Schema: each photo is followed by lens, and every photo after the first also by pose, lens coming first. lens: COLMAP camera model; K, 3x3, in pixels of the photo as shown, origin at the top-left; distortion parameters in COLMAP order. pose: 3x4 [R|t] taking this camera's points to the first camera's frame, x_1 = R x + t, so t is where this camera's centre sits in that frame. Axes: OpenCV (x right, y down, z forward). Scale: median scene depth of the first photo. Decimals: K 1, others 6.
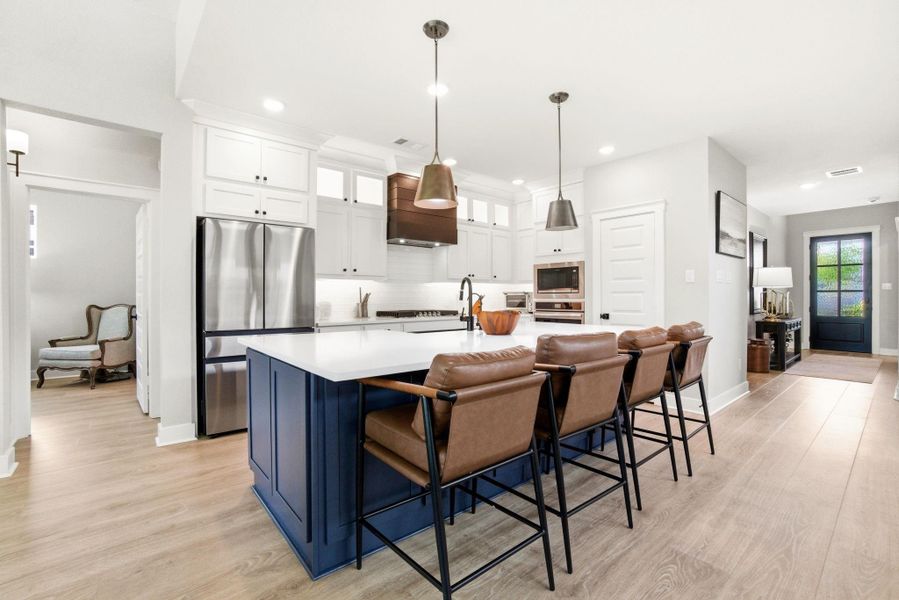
lens RADIAL K [[399.2, 0, 446.3], [0, 399.2, 299.6], [0, 0, 1]] dist [-0.018714, 0.000892]
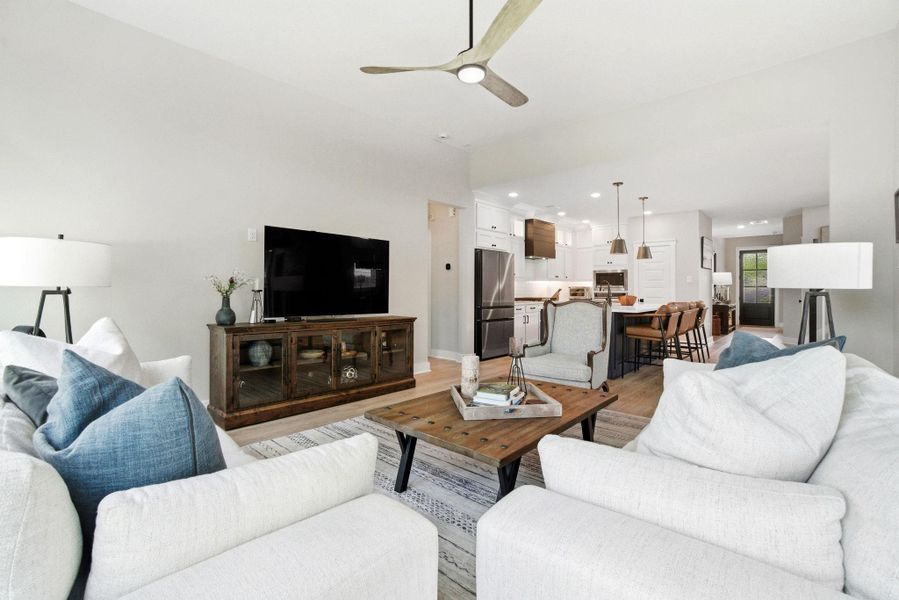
lens RADIAL K [[399.2, 0, 461.2], [0, 399.2, 285.2], [0, 0, 1]] dist [-0.018714, 0.000892]
pose [[0.989648, 0.003357, 0.143475, -0.628956], [-0.000847, 0.999846, -0.017556, 0.003836], [-0.143512, 0.017253, 0.989498, -0.627327]]
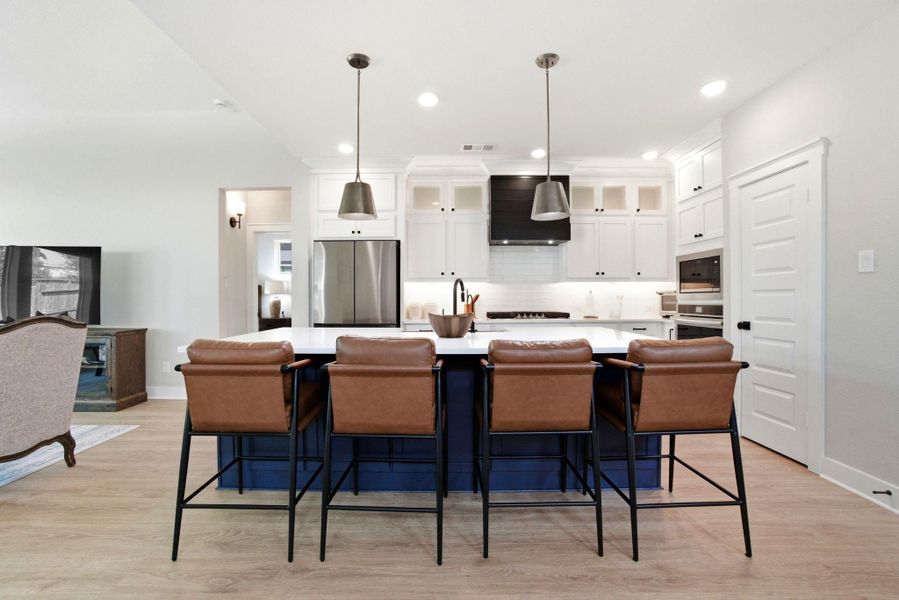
lens RADIAL K [[399.2, 0, 443.9], [0, 399.2, 300.9], [0, 0, 1]] dist [-0.018714, 0.000892]
pose [[0.769029, 0.003585, -0.639204, 0.405912], [-0.004668, 0.999989, -0.000009, 0.001359], [0.639197, 0.002991, 0.769037, 0.133955]]
